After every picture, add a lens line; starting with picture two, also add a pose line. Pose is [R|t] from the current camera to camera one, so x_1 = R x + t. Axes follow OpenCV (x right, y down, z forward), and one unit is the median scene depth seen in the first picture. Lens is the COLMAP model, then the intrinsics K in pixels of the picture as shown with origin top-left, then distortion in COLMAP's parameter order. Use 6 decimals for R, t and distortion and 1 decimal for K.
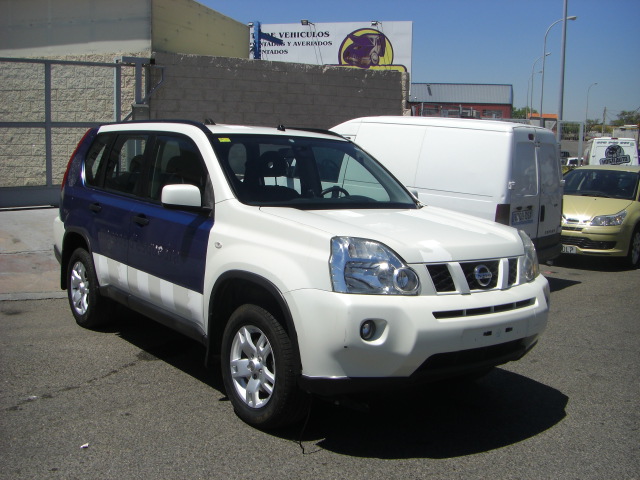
lens RADIAL K [[718.9, 0, 320.0], [0, 718.9, 240.0], [0, 0, 1]] dist [-0.179086, 0.077825]
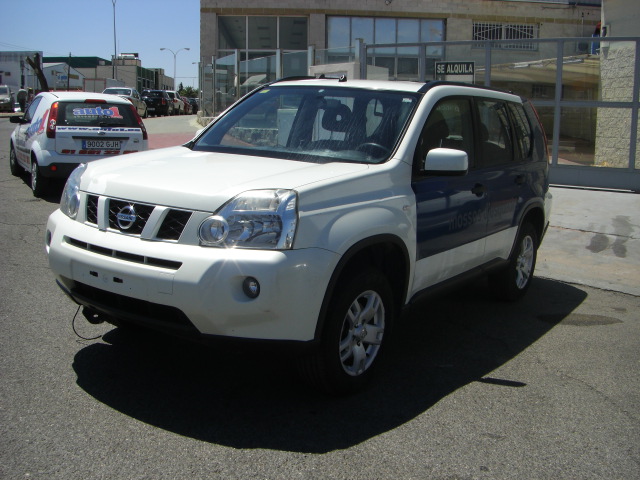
lens RADIAL K [[718.9, 0, 320.0], [0, 718.9, 240.0], [0, 0, 1]] dist [-0.179086, 0.077825]
pose [[0.324832, 0.144983, -0.934593, 1.040197], [-0.147557, 0.983848, 0.101339, -0.045551], [0.934190, 0.104988, 0.340978, 0.819387]]
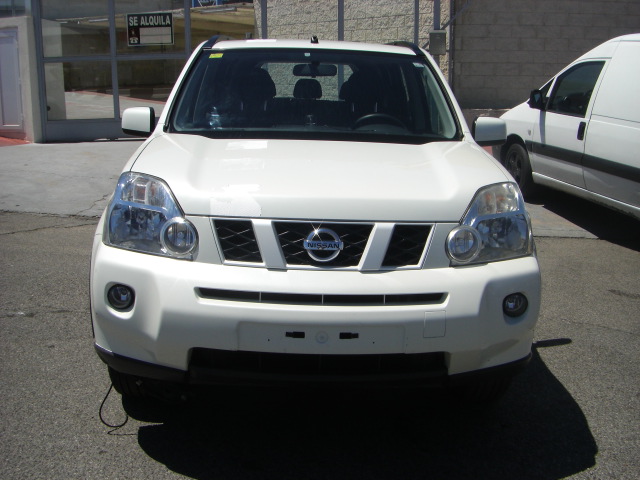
lens RADIAL K [[718.9, 0, 320.0], [0, 718.9, 240.0], [0, 0, 1]] dist [-0.179086, 0.077825]
pose [[0.811828, 0.111311, -0.573189, 0.530649], [-0.061000, 0.992457, 0.106335, -0.021005], [0.580702, -0.051361, 0.812494, 0.417533]]
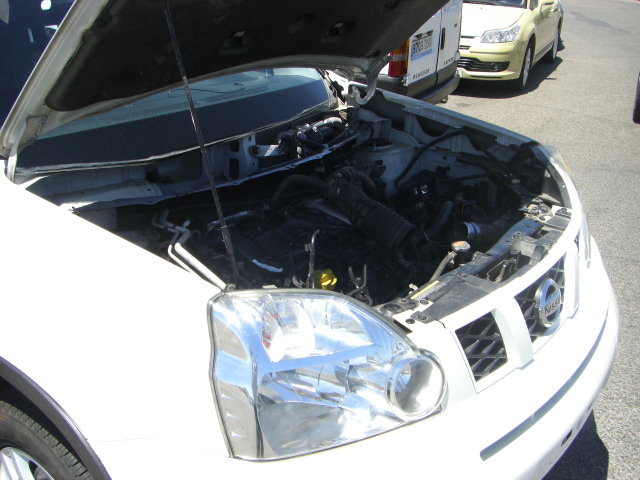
lens RADIAL K [[718.9, 0, 320.0], [0, 718.9, 240.0], [0, 0, 1]] dist [-0.179086, 0.077825]
pose [[0.967253, -0.104219, 0.231431, -0.007825], [0.033614, 0.956378, 0.290193, -0.108052], [-0.251579, -0.272911, 0.928562, 0.562329]]
